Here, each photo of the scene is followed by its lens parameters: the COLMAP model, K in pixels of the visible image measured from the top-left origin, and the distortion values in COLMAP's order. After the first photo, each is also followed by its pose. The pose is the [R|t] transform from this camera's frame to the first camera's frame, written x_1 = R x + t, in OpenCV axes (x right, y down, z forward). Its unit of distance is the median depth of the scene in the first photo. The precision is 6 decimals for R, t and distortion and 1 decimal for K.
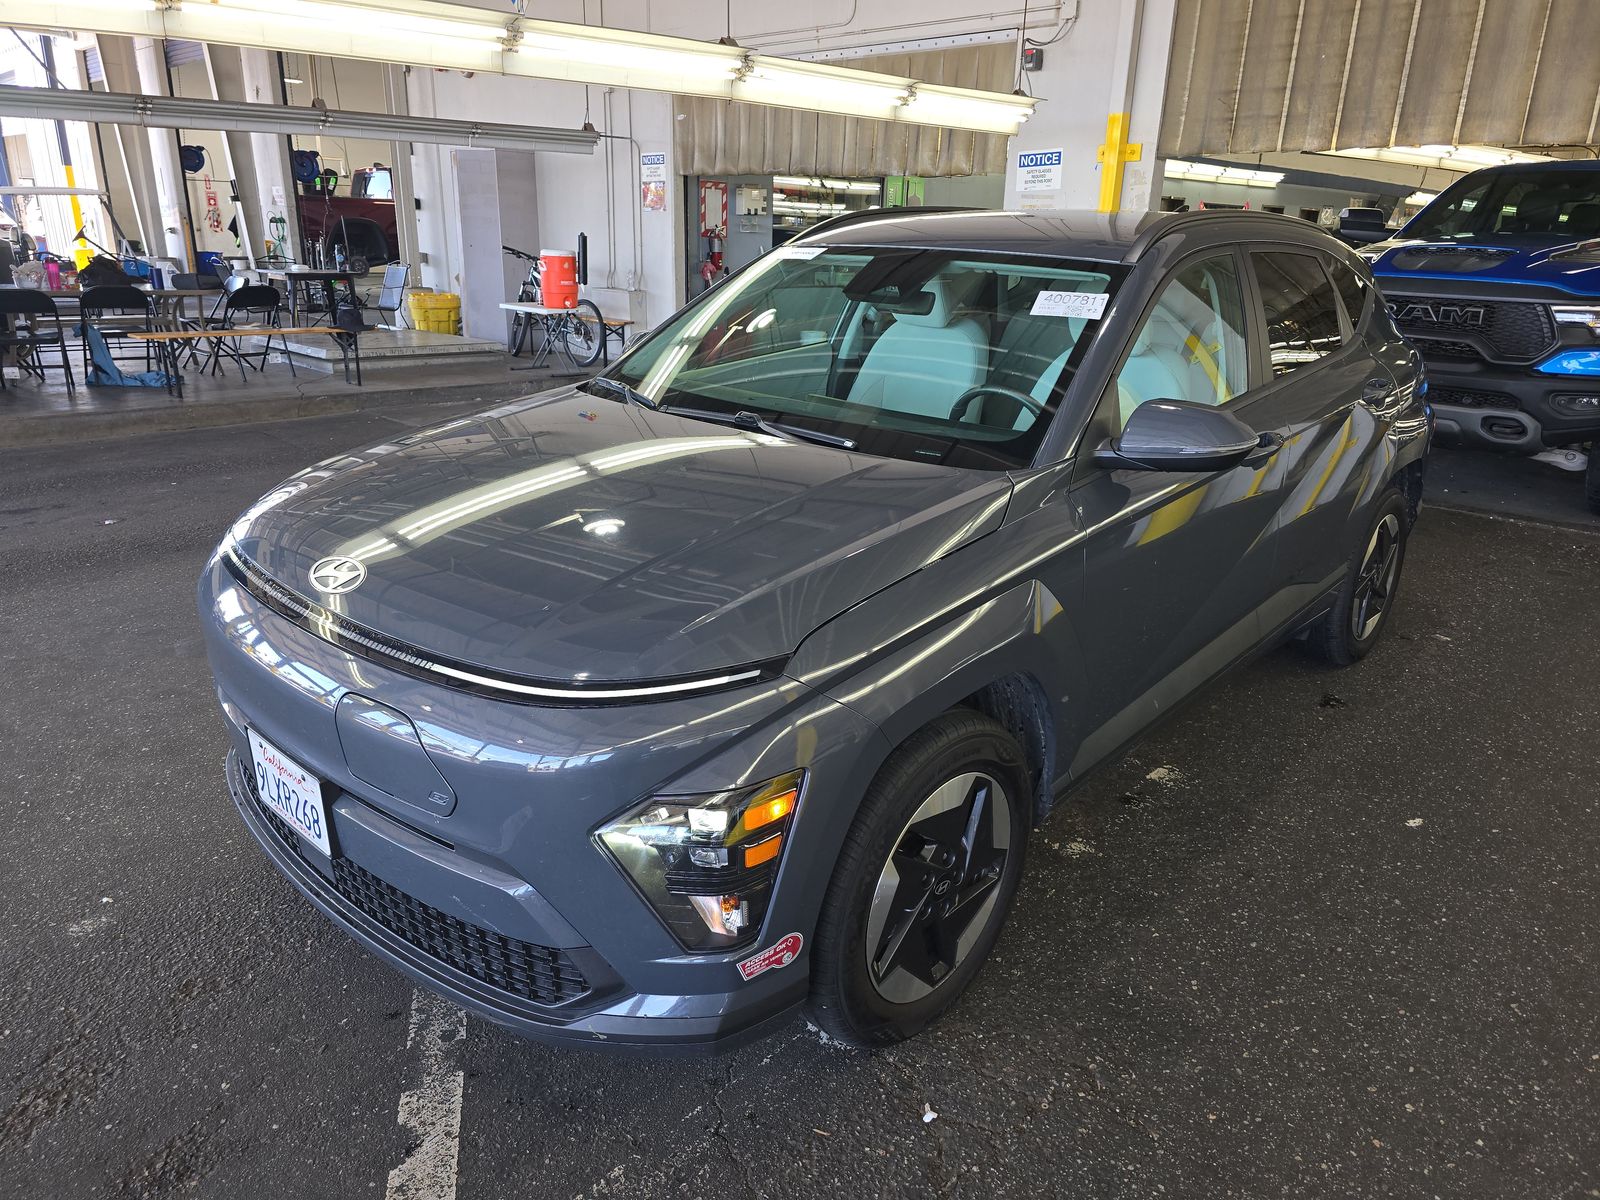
lens RADIAL K [[1081.6, 0, 805.2], [0, 1081.6, 601.0], [0, 0, 1]] dist [0.062168, -0.054185]
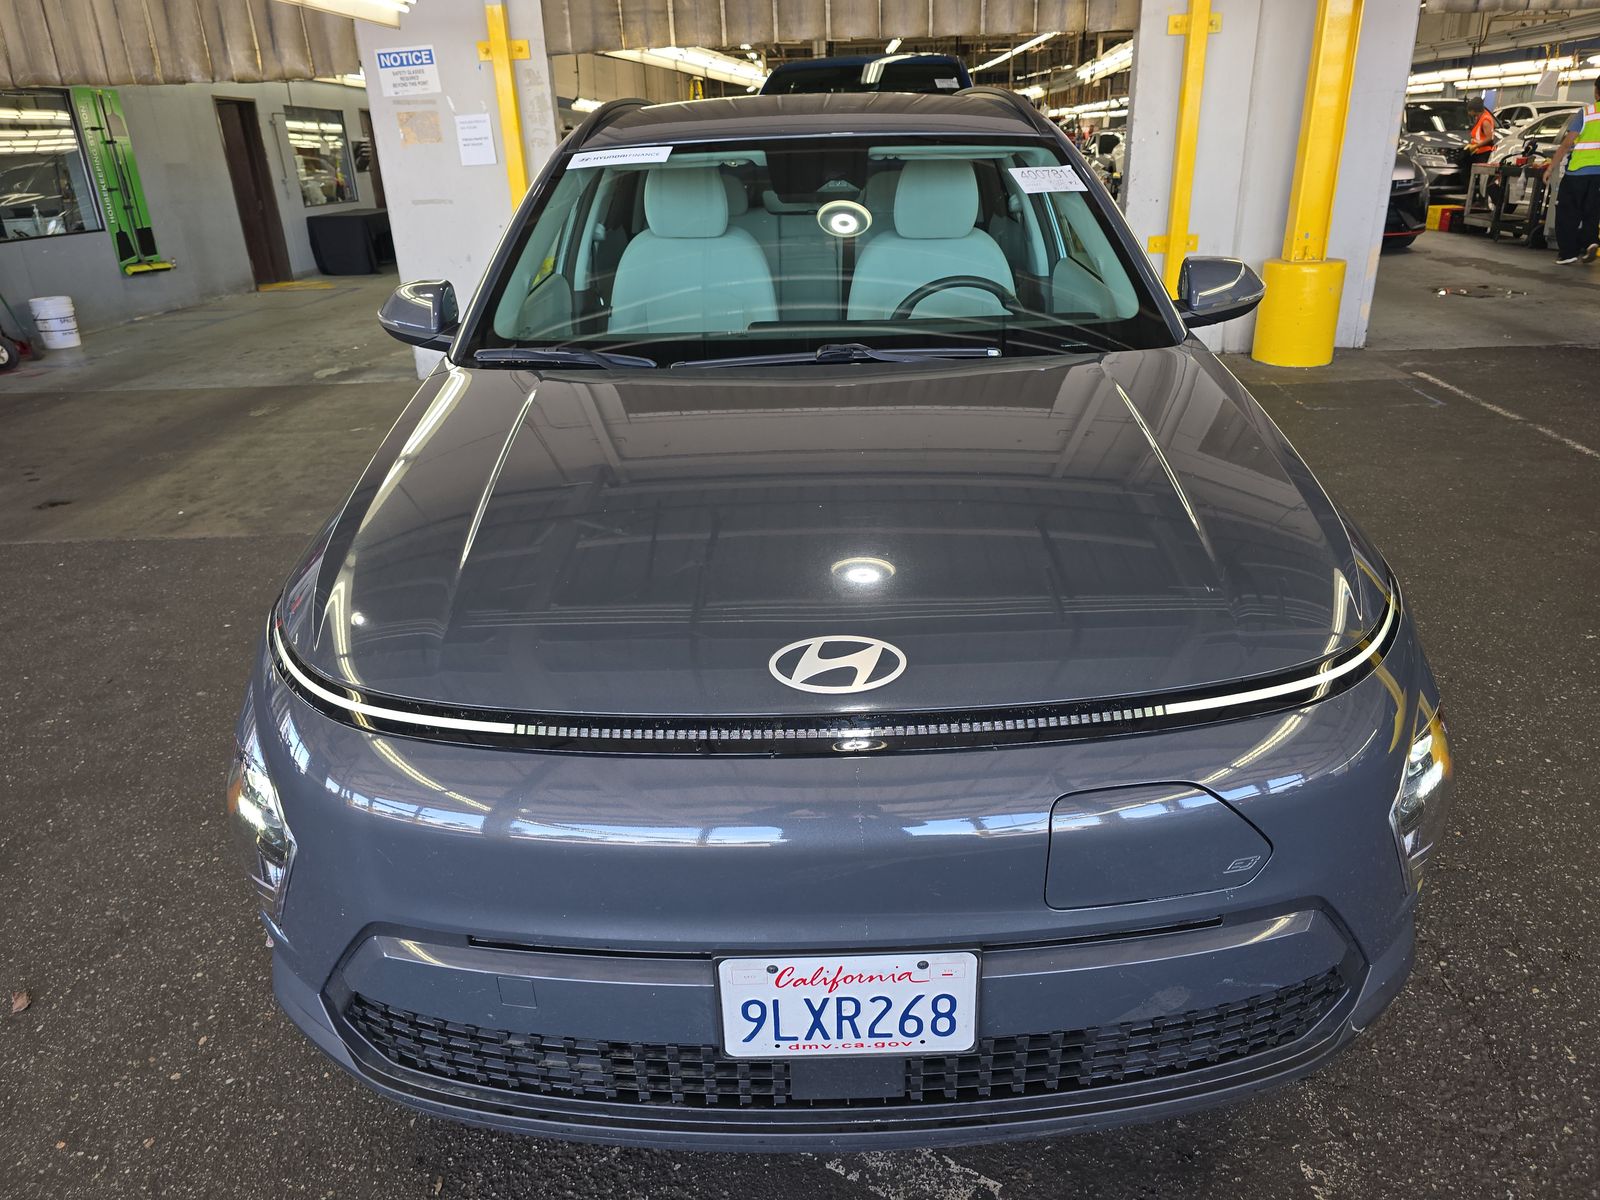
lens RADIAL K [[1081.6, 0, 805.2], [0, 1081.6, 601.0], [0, 0, 1]] dist [0.062168, -0.054185]
pose [[0.725162, -0.316188, 0.611690, -0.276314], [0.276471, 0.947286, 0.161903, -0.056928], [-0.630638, 0.051709, 0.774353, 0.170960]]
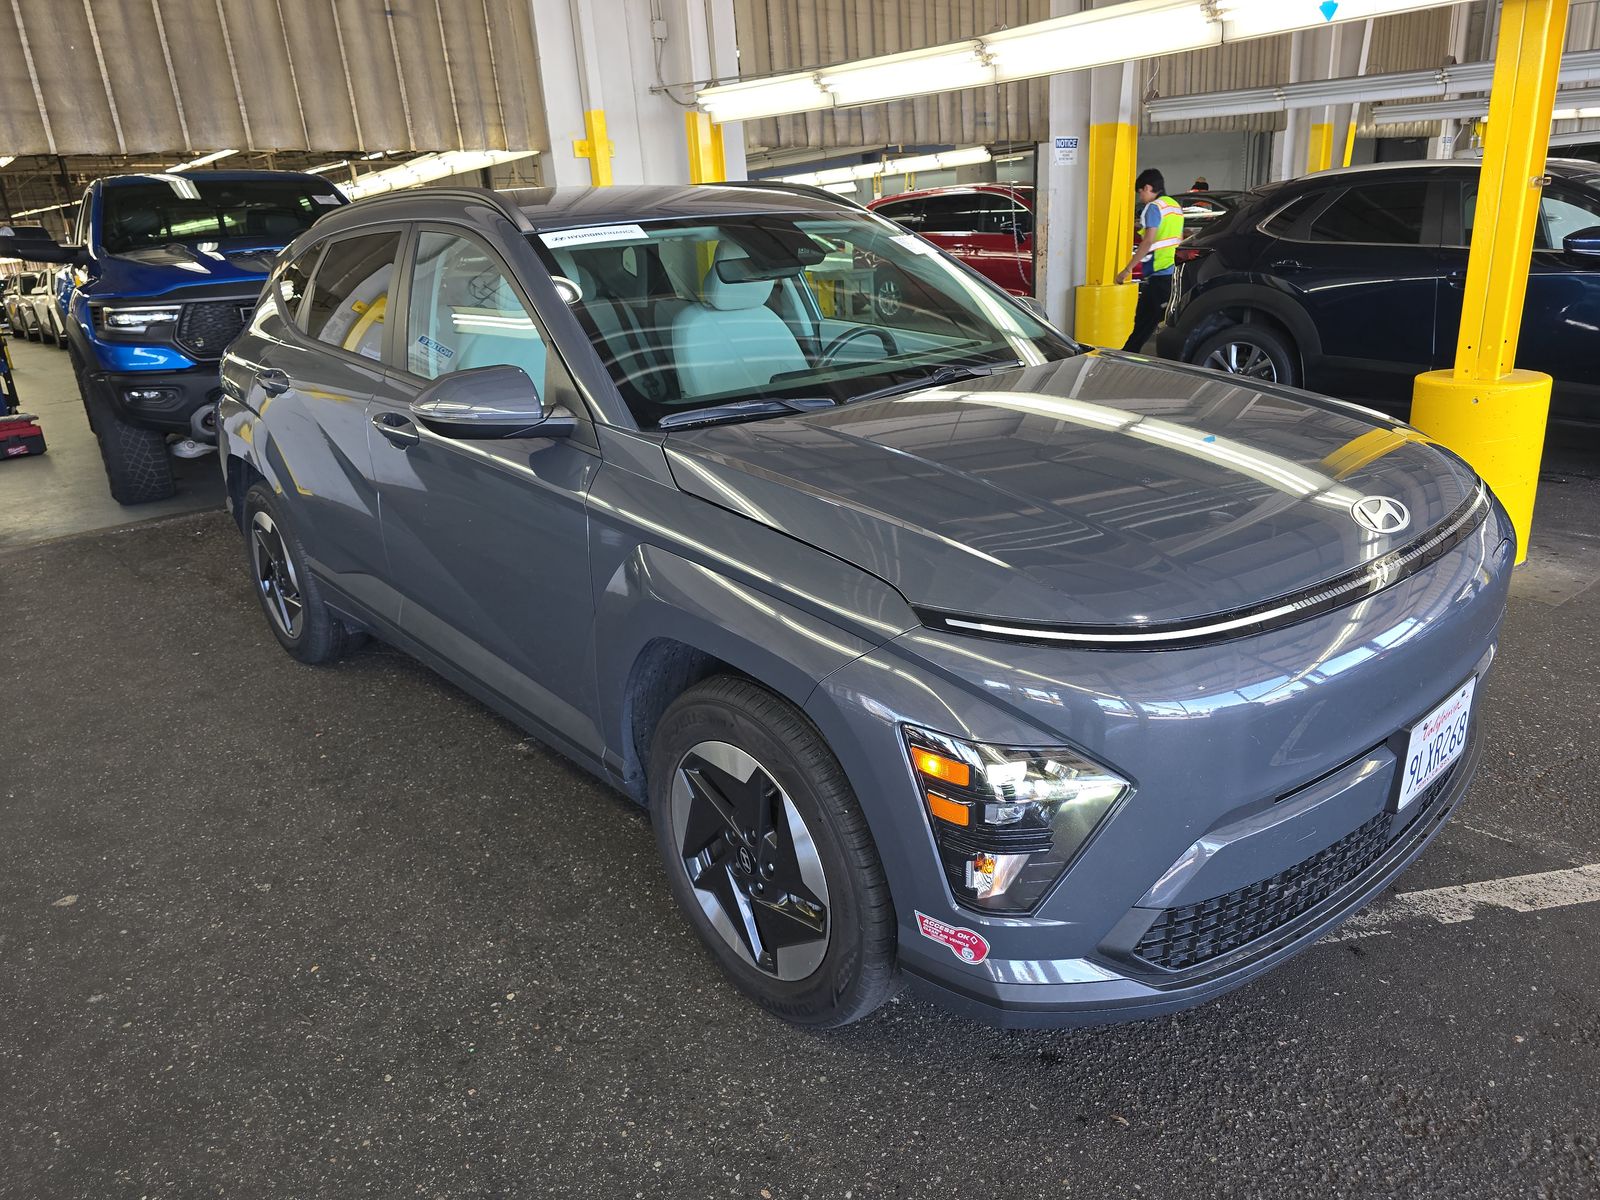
lens RADIAL K [[1081.6, 0, 805.2], [0, 1081.6, 601.0], [0, 0, 1]] dist [0.062168, -0.054185]
pose [[0.075469, -0.356433, 0.931268, -0.460745], [0.388601, 0.870605, 0.301723, -0.146877], [-0.918310, 0.339121, 0.204214, 0.431024]]
